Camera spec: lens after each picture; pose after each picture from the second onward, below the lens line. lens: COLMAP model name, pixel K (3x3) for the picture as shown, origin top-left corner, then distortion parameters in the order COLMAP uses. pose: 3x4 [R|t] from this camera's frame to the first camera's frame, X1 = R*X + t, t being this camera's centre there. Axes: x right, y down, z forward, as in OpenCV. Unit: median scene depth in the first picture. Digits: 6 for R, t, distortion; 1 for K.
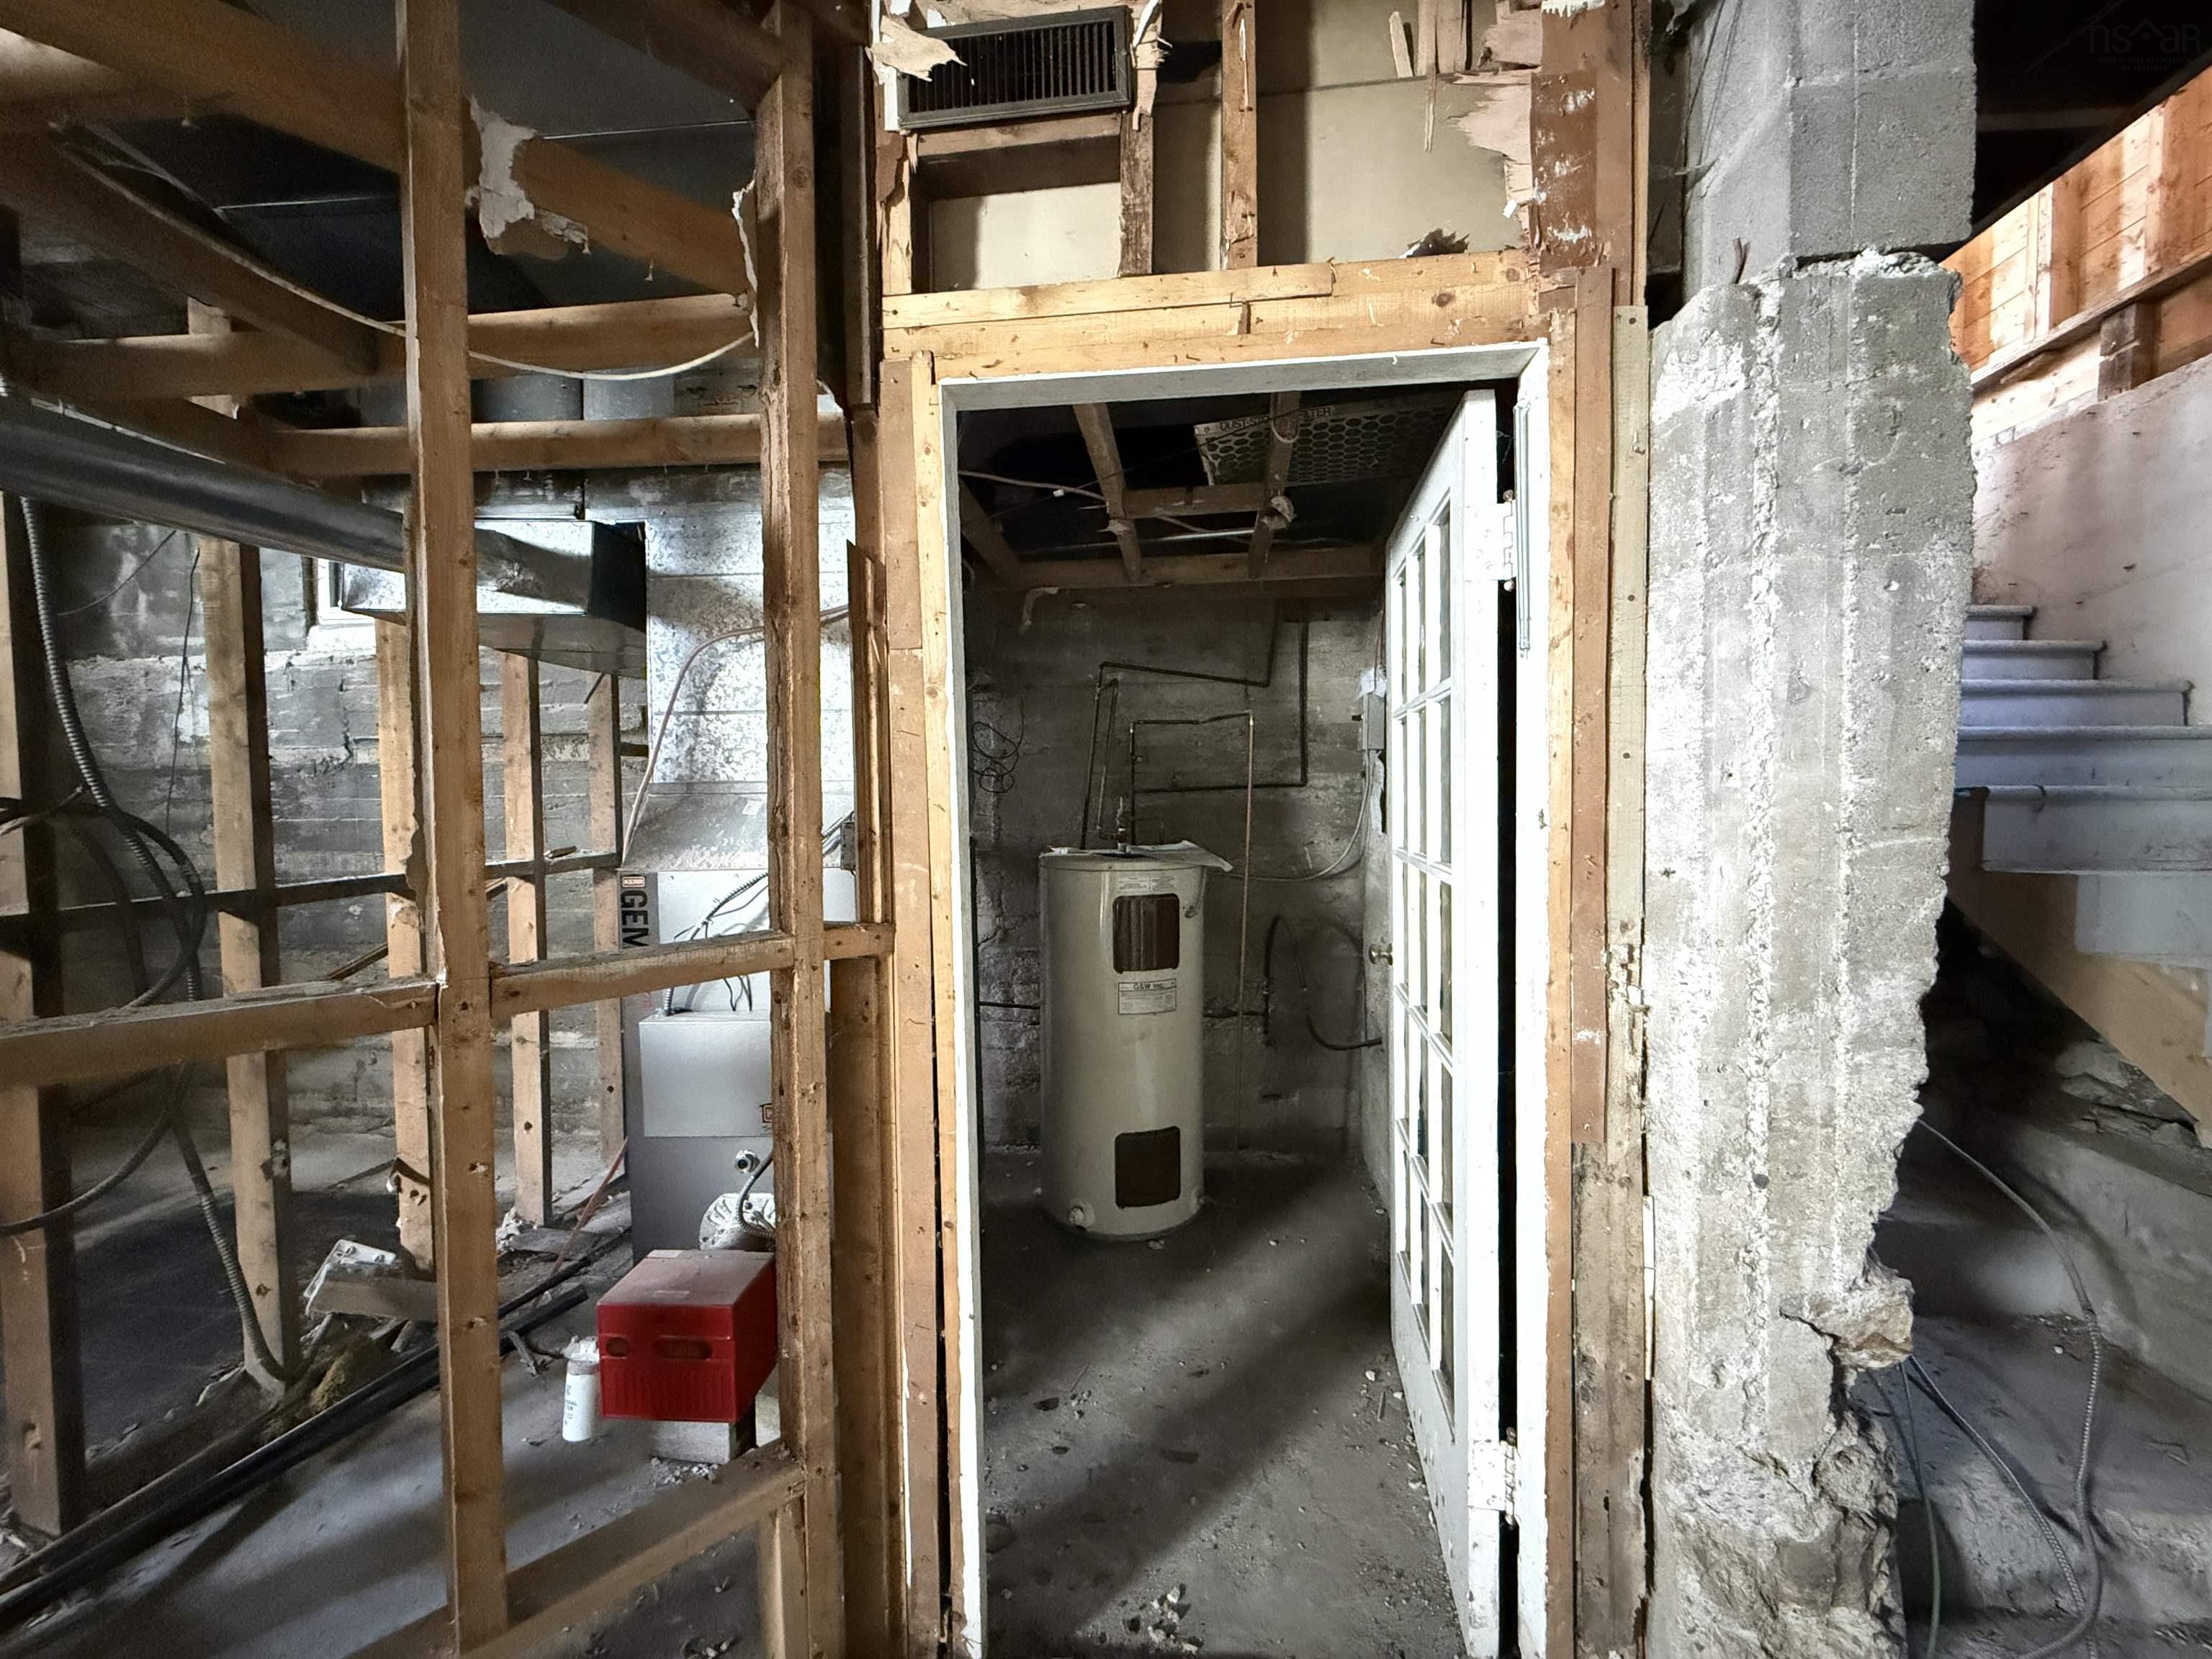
lens RADIAL K [[878.4, 0, 1102.7], [0, 878.4, 827.4], [0, 0, 1]] dist [0.000701, -0.000314]
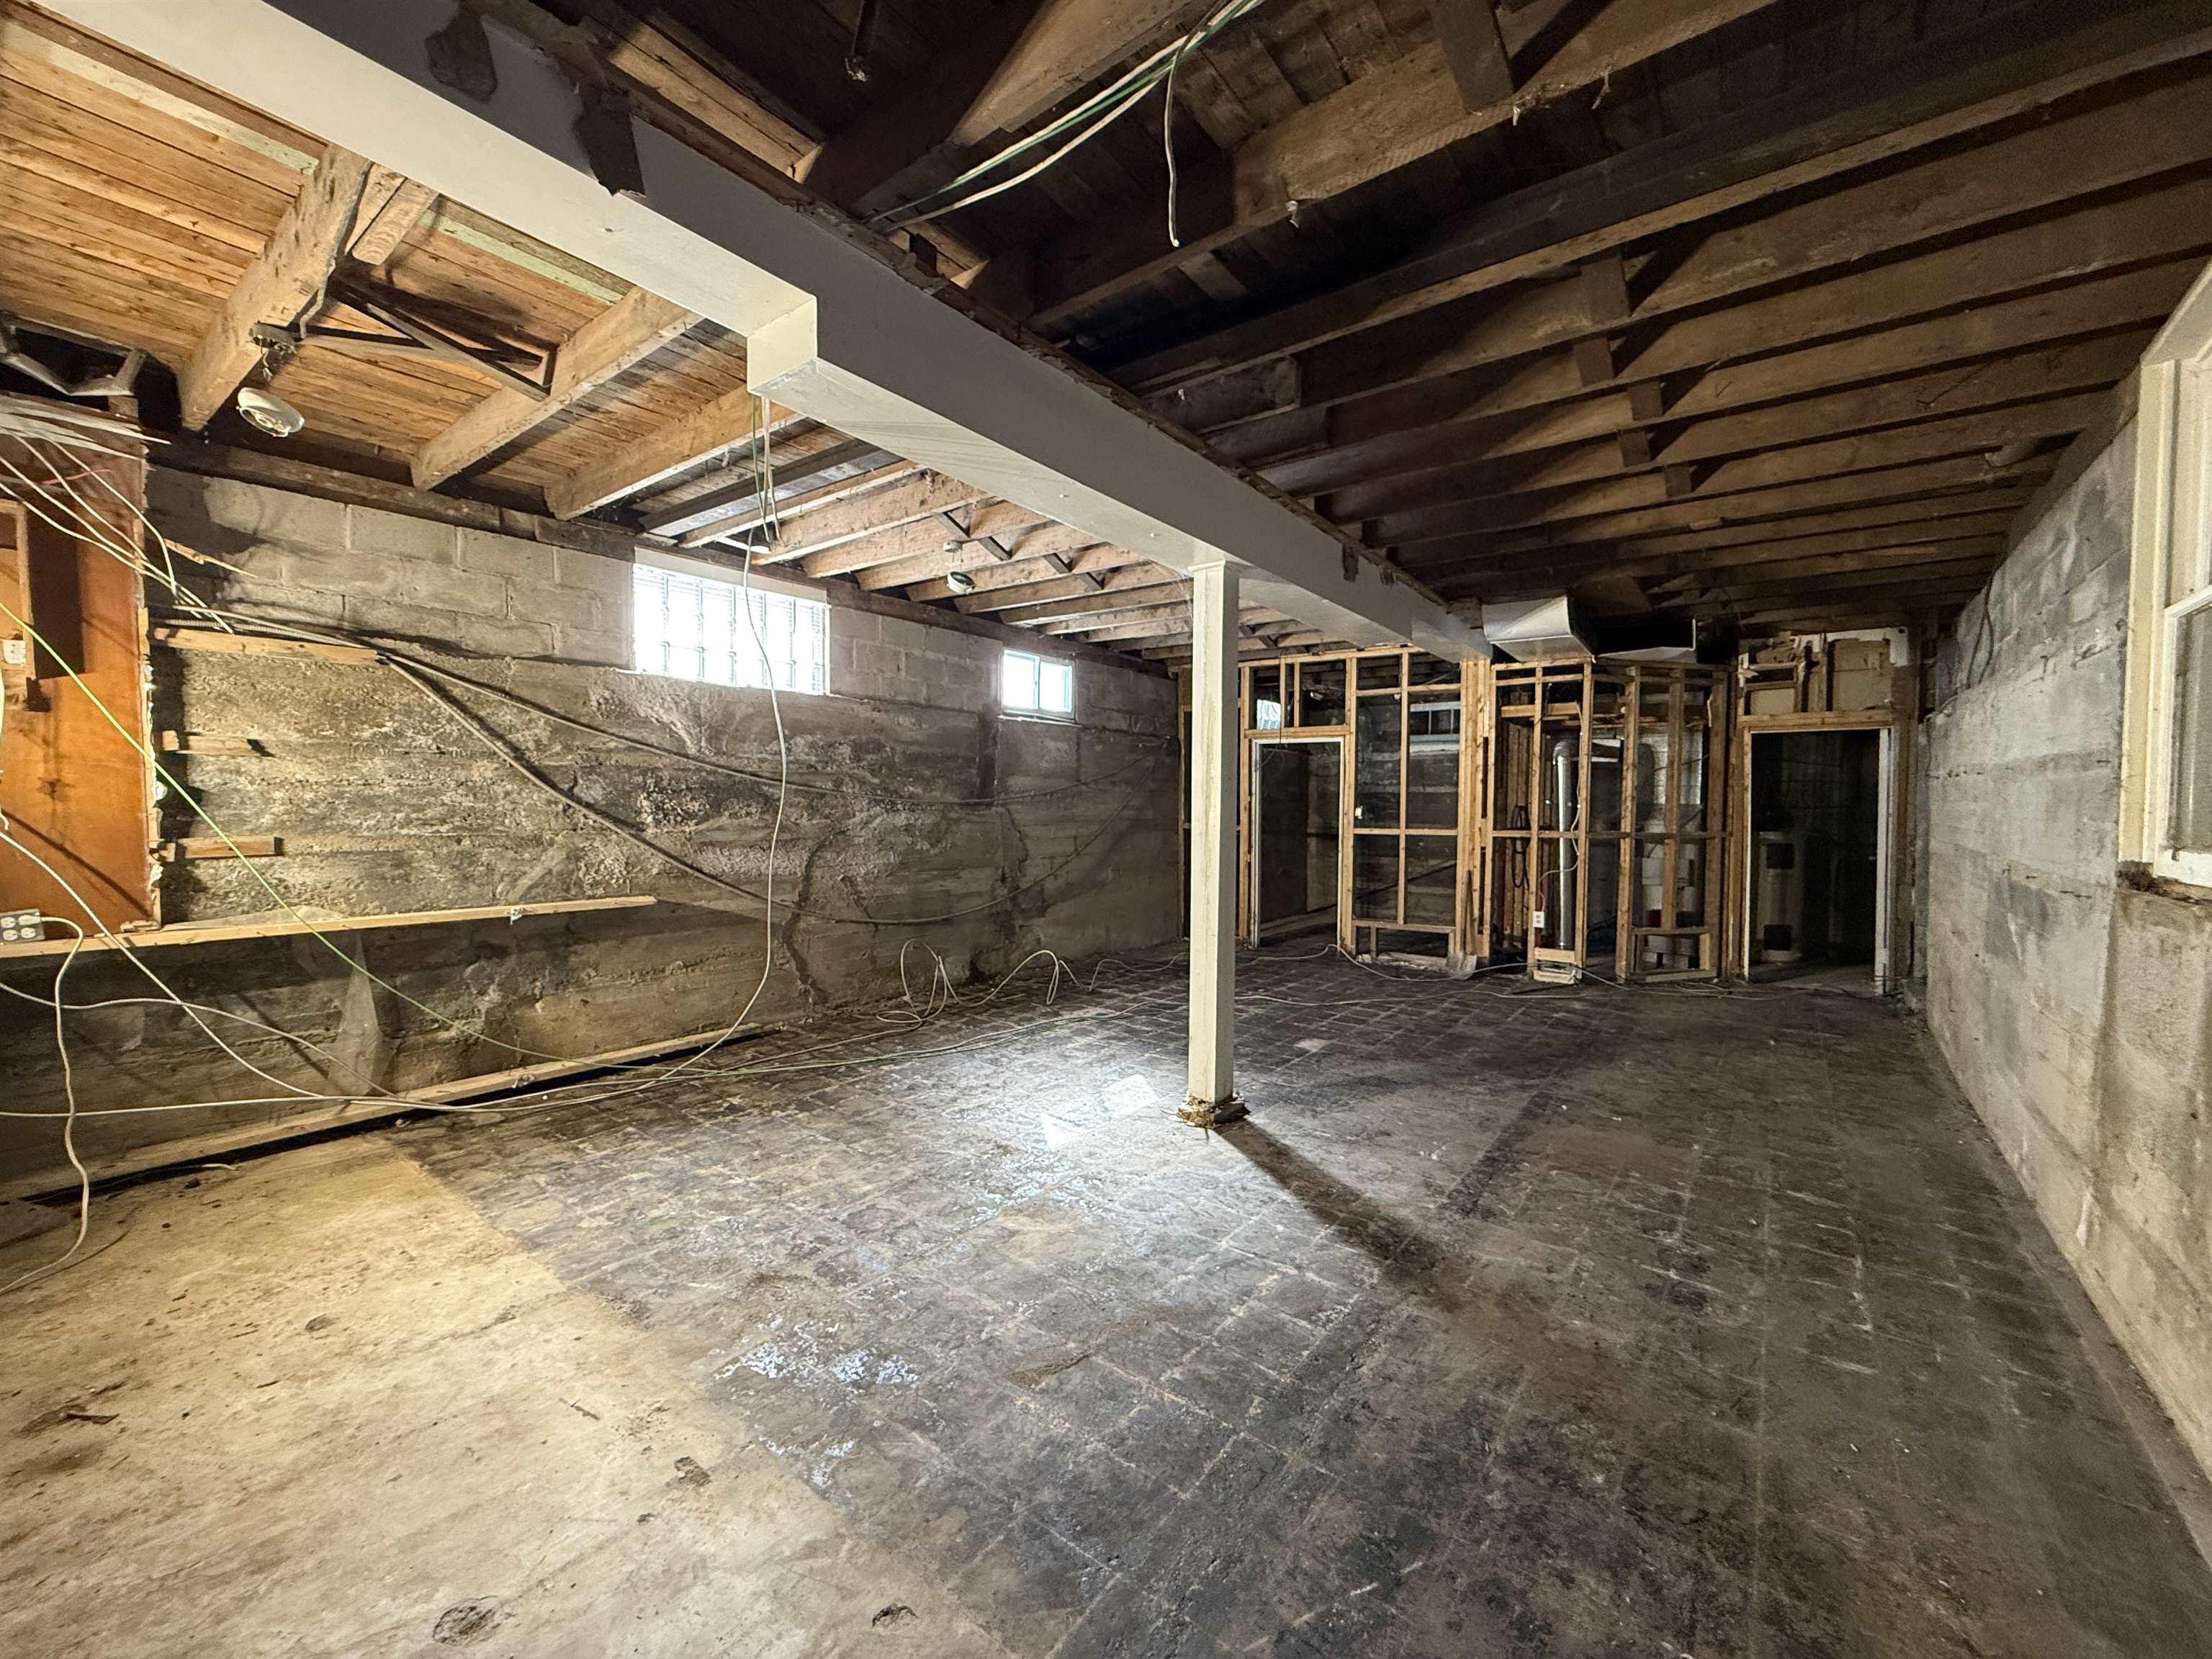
lens RADIAL K [[878.4, 0, 1102.7], [0, 878.4, 827.4], [0, 0, 1]] dist [0.000701, -0.000314]
pose [[0.851945, 0.033174, -0.522580, -0.247000], [-0.039467, 0.999220, -0.000909, 0.080717], [0.522142, 0.021399, 0.852590, -1.904513]]
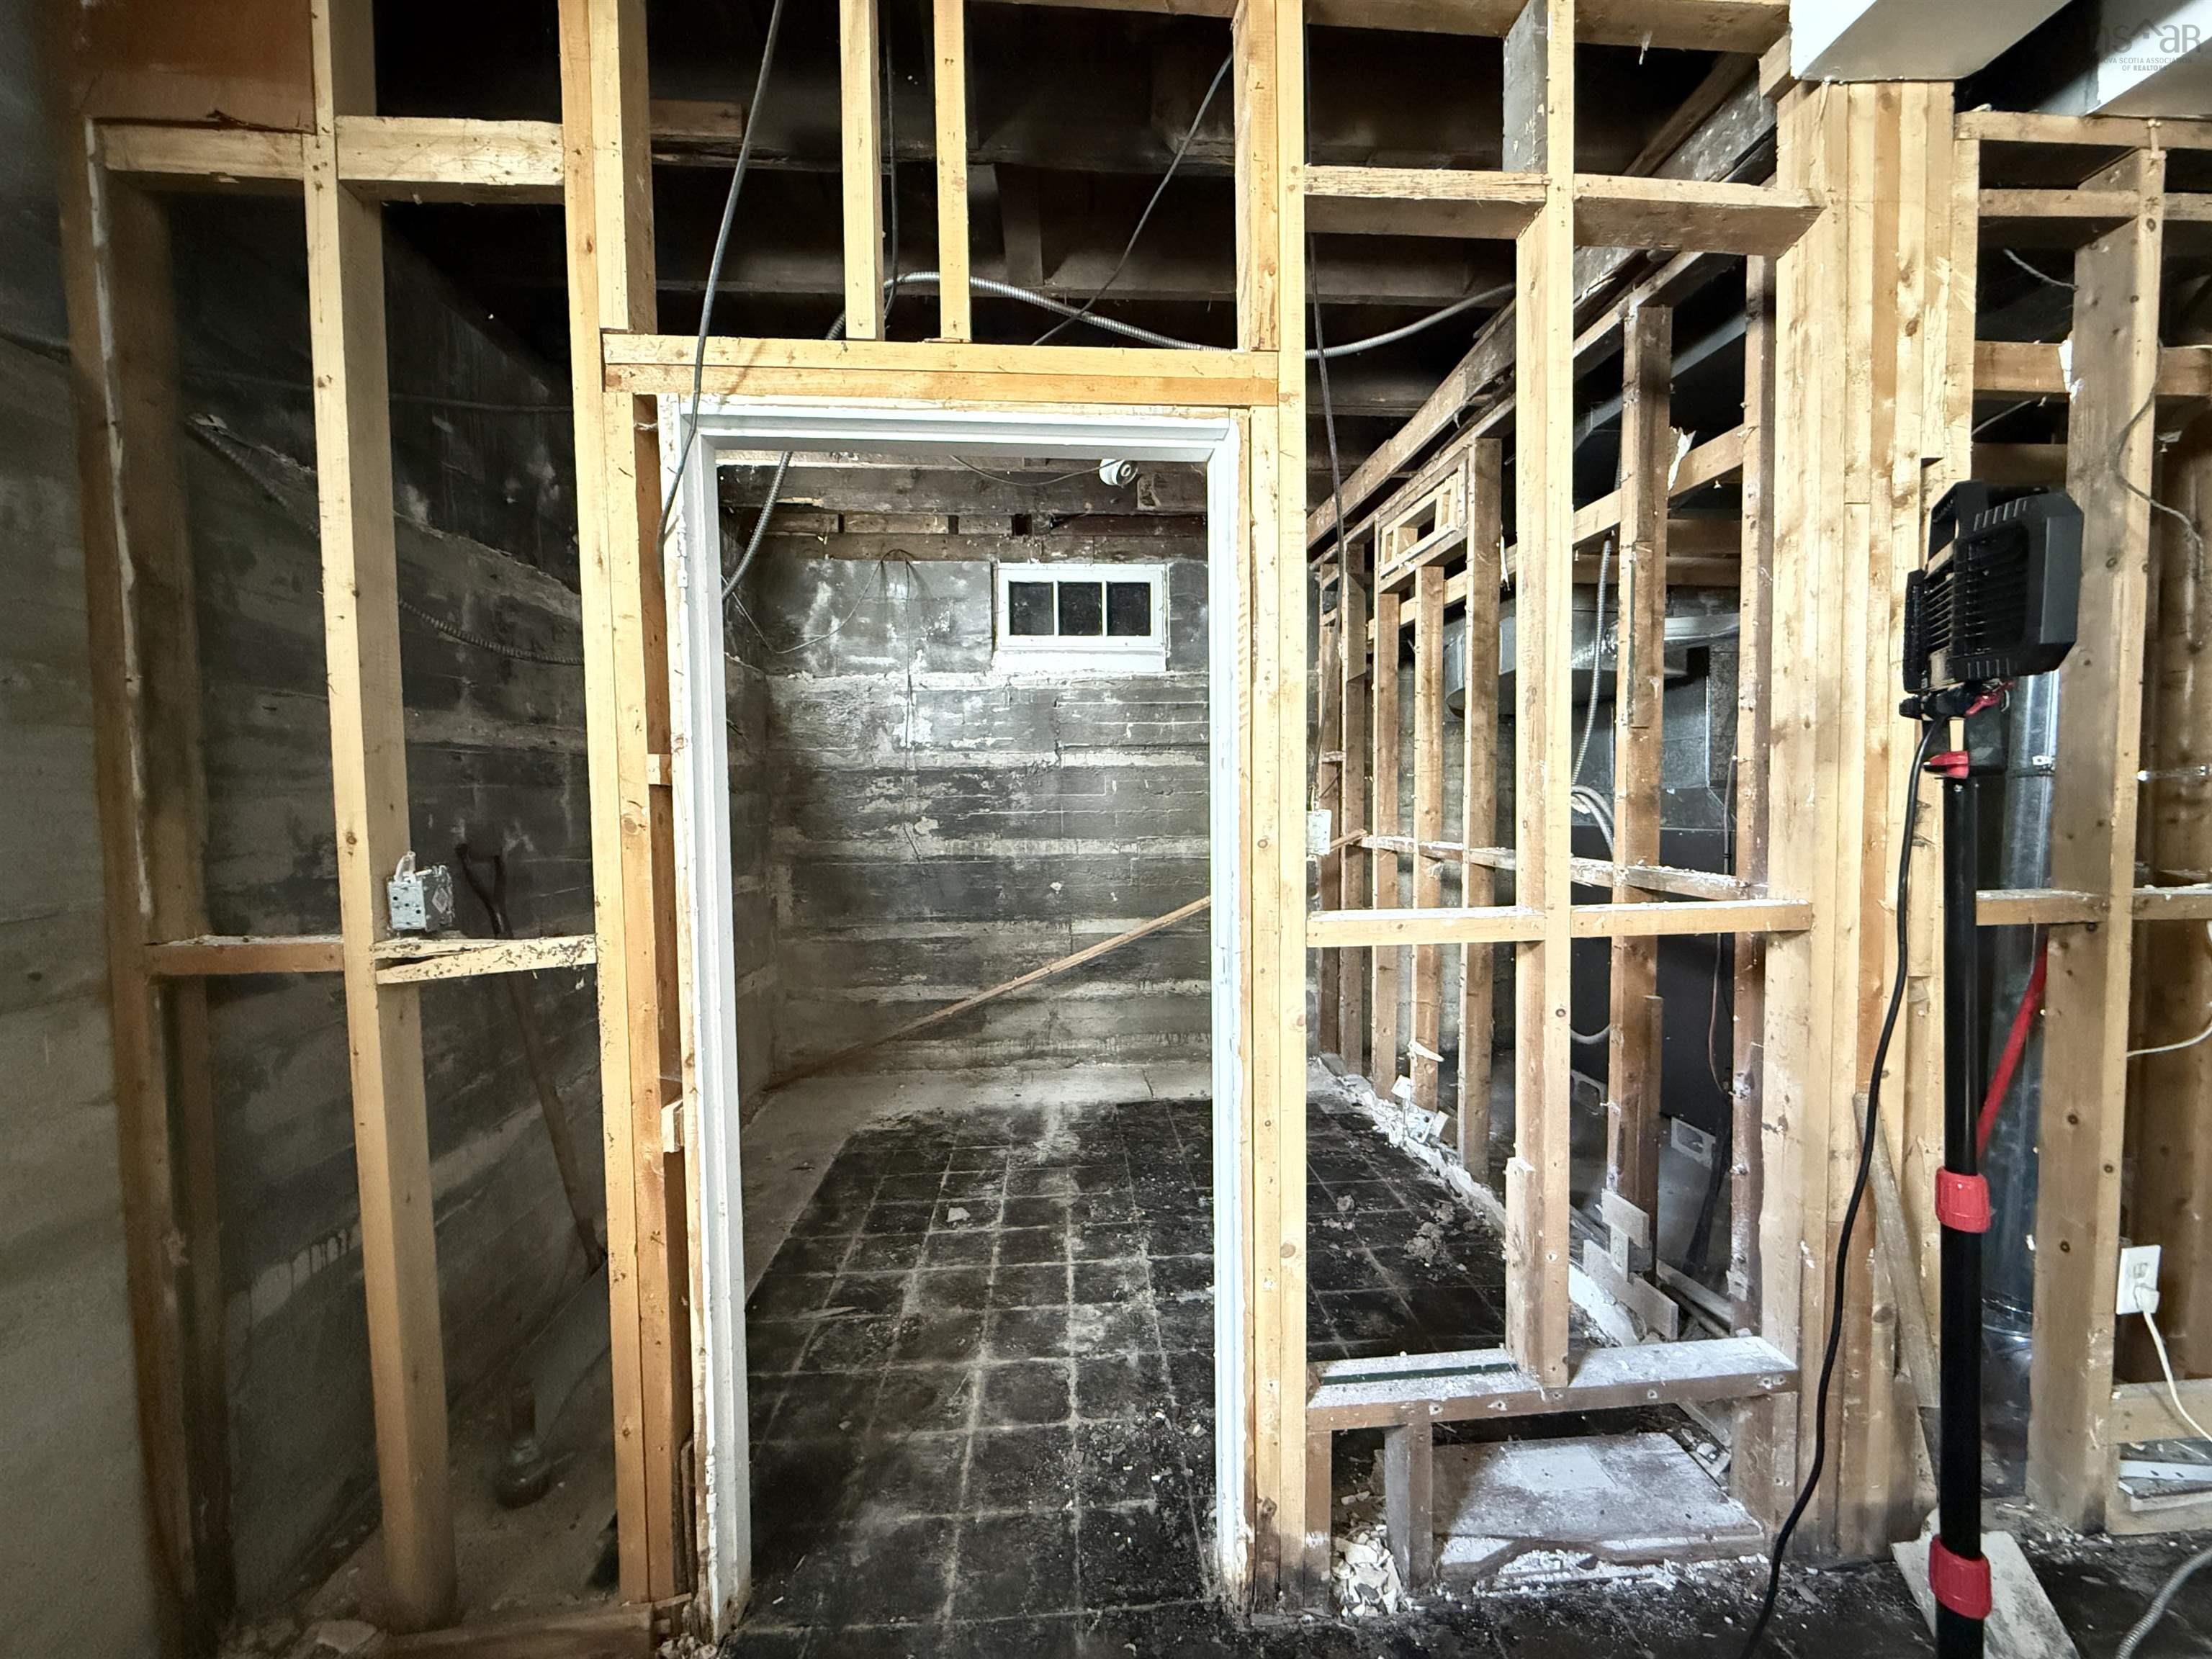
lens RADIAL K [[874.4, 0, 1104.2], [0, 874.4, 828.5], [0, 0, 1]] dist [-0.002294, -0.000156]
pose [[0.986456, -0.006019, 0.163917, -0.970171], [0.006861, 0.999966, -0.004575, 0.019630], [-0.163884, 0.005637, 0.986464, -0.203167]]
